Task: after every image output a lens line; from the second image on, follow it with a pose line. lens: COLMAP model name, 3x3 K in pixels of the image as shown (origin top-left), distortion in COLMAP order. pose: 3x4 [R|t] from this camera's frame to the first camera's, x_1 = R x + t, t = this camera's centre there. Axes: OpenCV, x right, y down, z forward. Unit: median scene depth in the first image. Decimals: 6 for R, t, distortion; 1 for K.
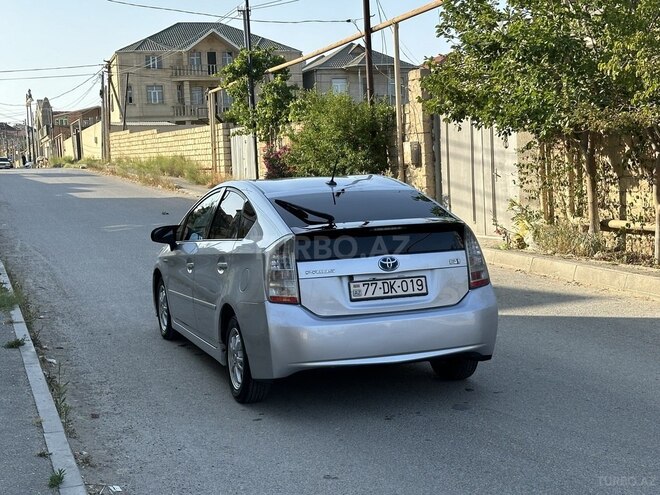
lens RADIAL K [[1073.8, 0, 330.0], [0, 1073.8, 247.5], [0, 0, 1]] dist [0.181414, -0.065760]
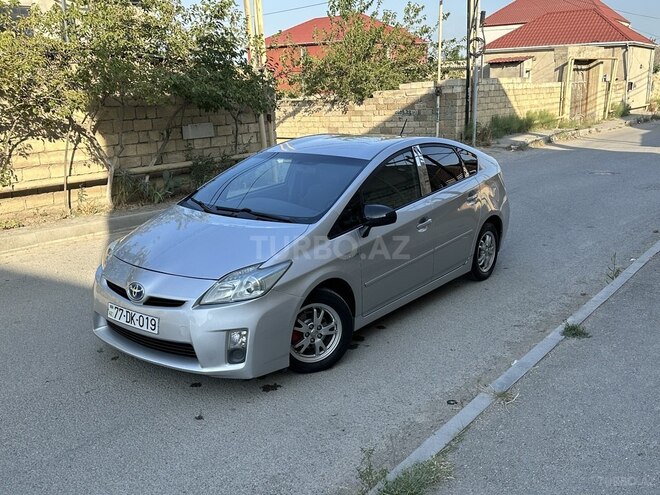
lens RADIAL K [[633.6, 0, 323.6], [0, 633.6, 248.5], [0, 0, 1]] dist [0.171719, -0.348689]
pose [[-0.565070, -0.152379, 0.810849, -0.331181], [0.105525, 0.961376, 0.254206, -0.072390], [-0.818267, 0.229209, -0.527165, 0.806553]]
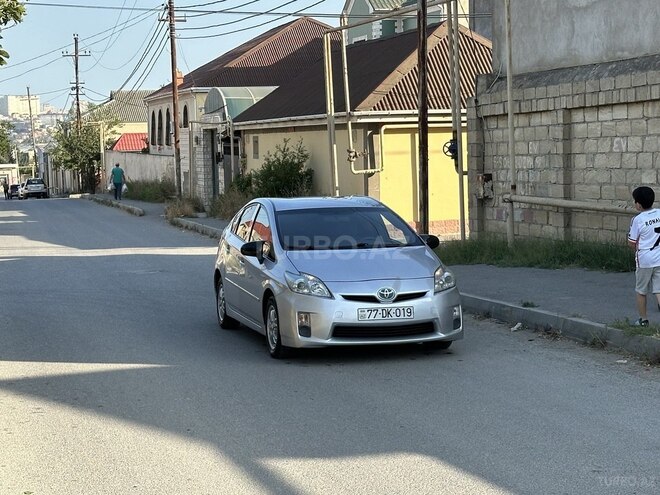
lens RADIAL K [[1392.8, 0, 309.9], [0, 1392.8, 249.1], [0, 0, 1]] dist [0.139436, 0.163904]
pose [[-0.995439, 0.056420, 0.076930, -0.085831], [0.067044, 0.987396, 0.143367, -0.143723], [-0.067871, 0.147871, -0.986675, 1.560878]]
